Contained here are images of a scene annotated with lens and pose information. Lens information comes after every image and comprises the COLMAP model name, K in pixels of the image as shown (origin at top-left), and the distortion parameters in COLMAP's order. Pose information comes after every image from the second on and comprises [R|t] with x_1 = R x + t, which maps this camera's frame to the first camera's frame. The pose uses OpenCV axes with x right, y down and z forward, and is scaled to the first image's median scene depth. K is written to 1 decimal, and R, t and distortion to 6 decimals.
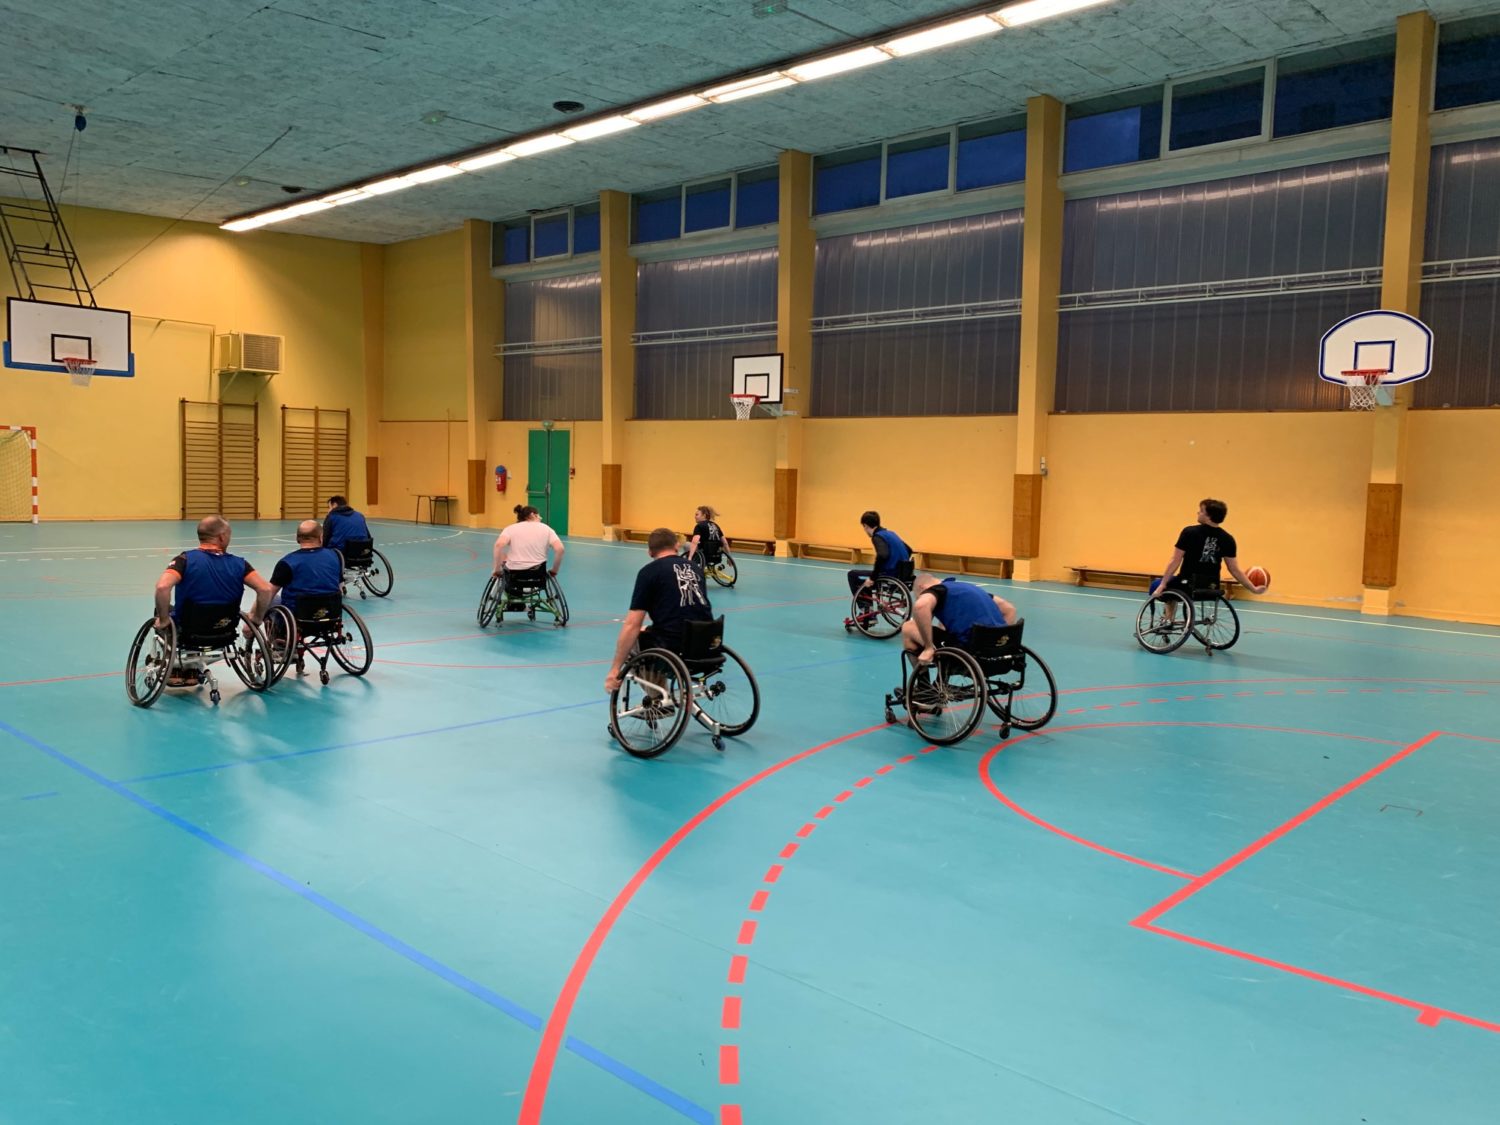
lens RADIAL K [[1265.1, 0, 788.3], [0, 1265.1, 556.4], [0, 0, 1]] dist [0.043027, -0.014222]
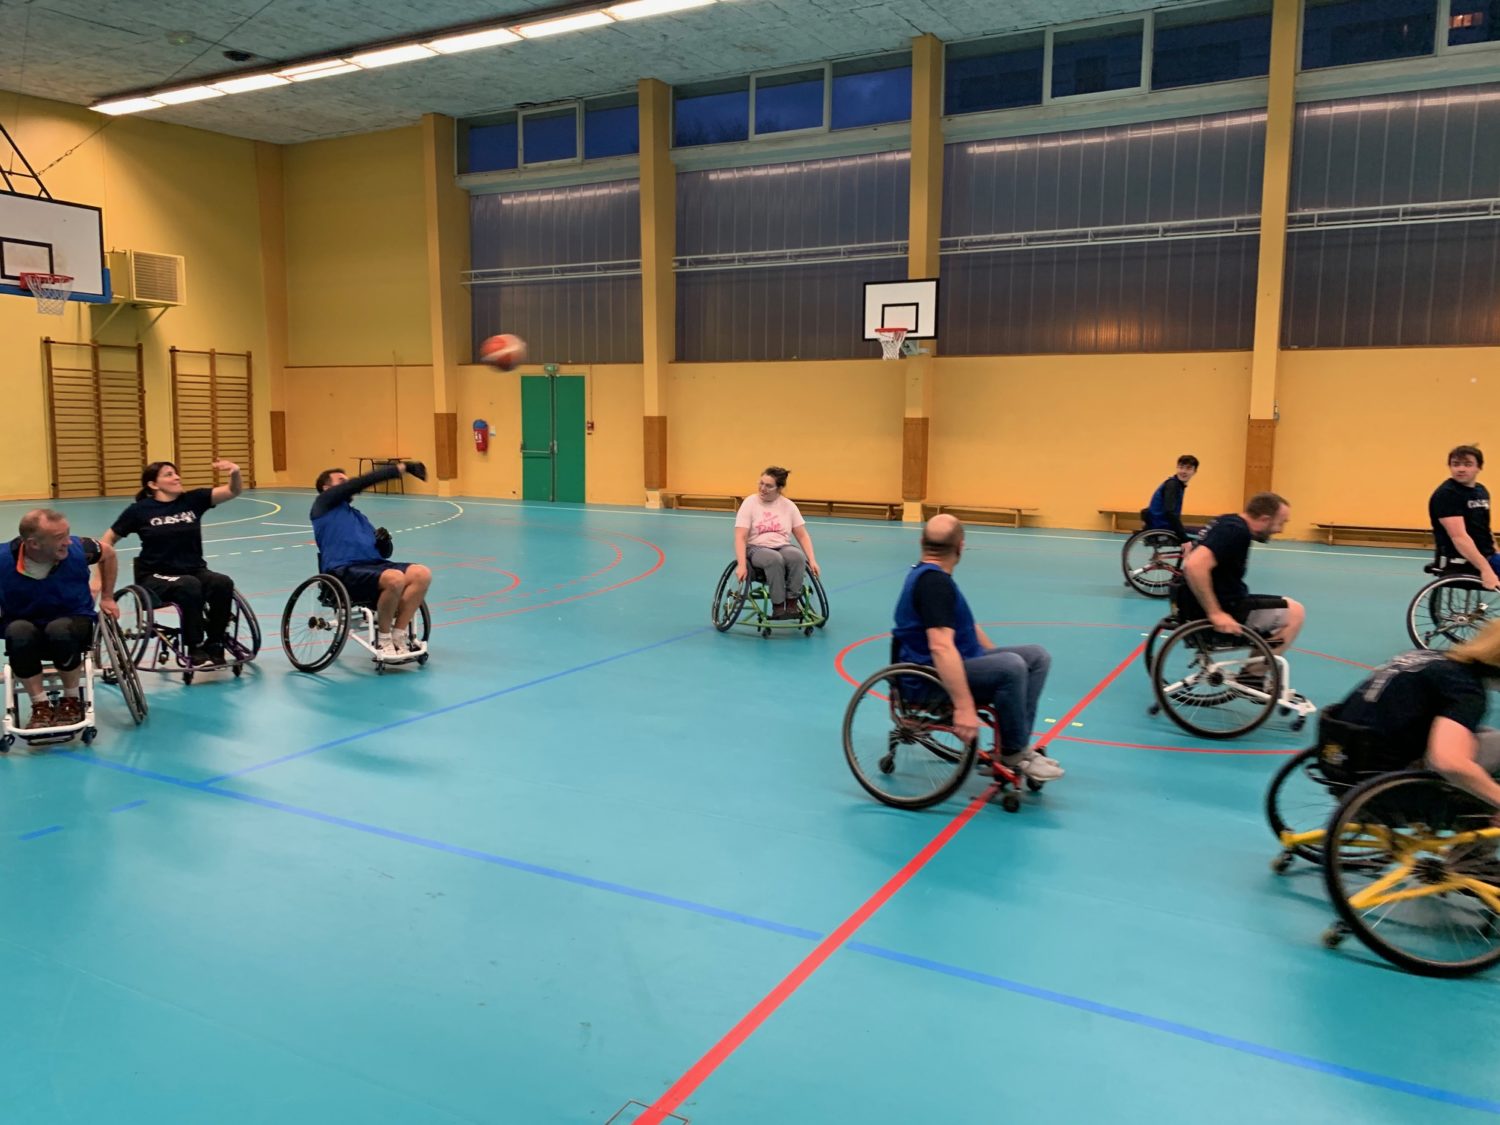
lens RADIAL K [[1136.0, 0, 741.9], [0, 1136.0, 512.8], [0, 0, 1]] dist [0.024723, -0.023021]
pose [[0.961351, -0.041884, 0.272122, -0.262085], [0.036715, 0.999036, 0.024062, -0.022699], [-0.272868, -0.013141, 0.961962, 0.244849]]
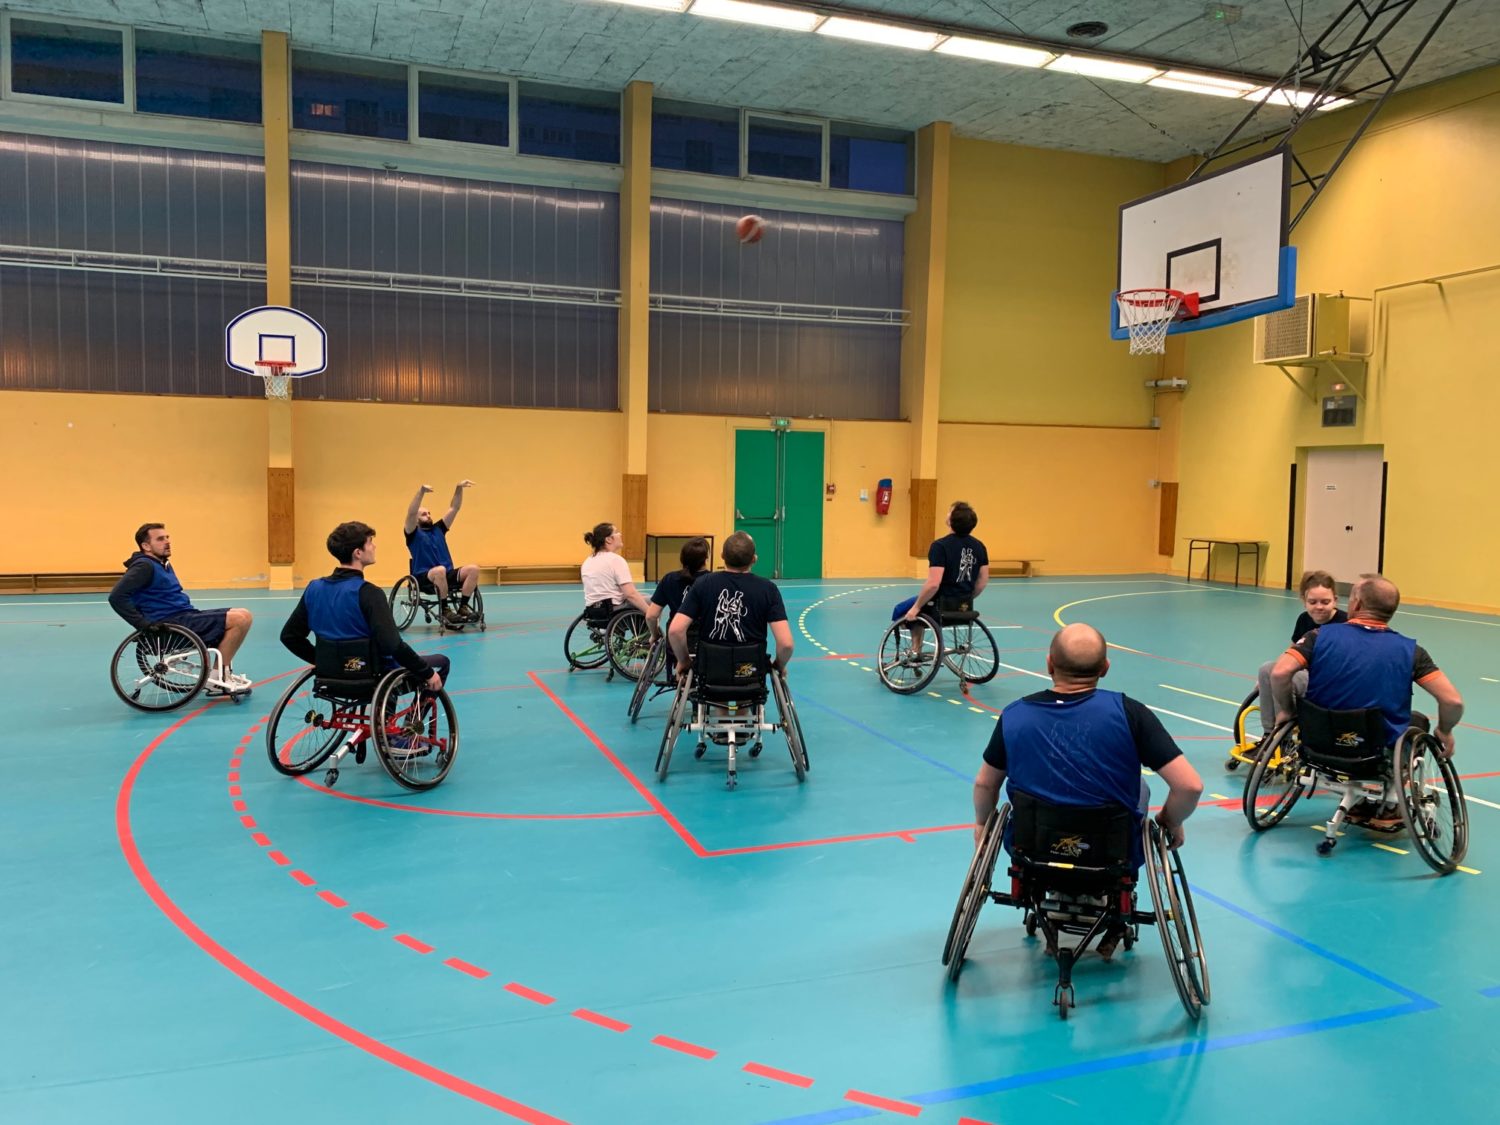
lens RADIAL K [[1136.0, 0, 752.8], [0, 1136.0, 553.8], [0, 0, 1]] dist [0.024723, -0.023021]
pose [[0.440962, -0.080889, 0.893874, -0.728368], [0.057838, 0.996421, 0.061636, -0.068283], [-0.895660, 0.024520, 0.444062, 0.705027]]
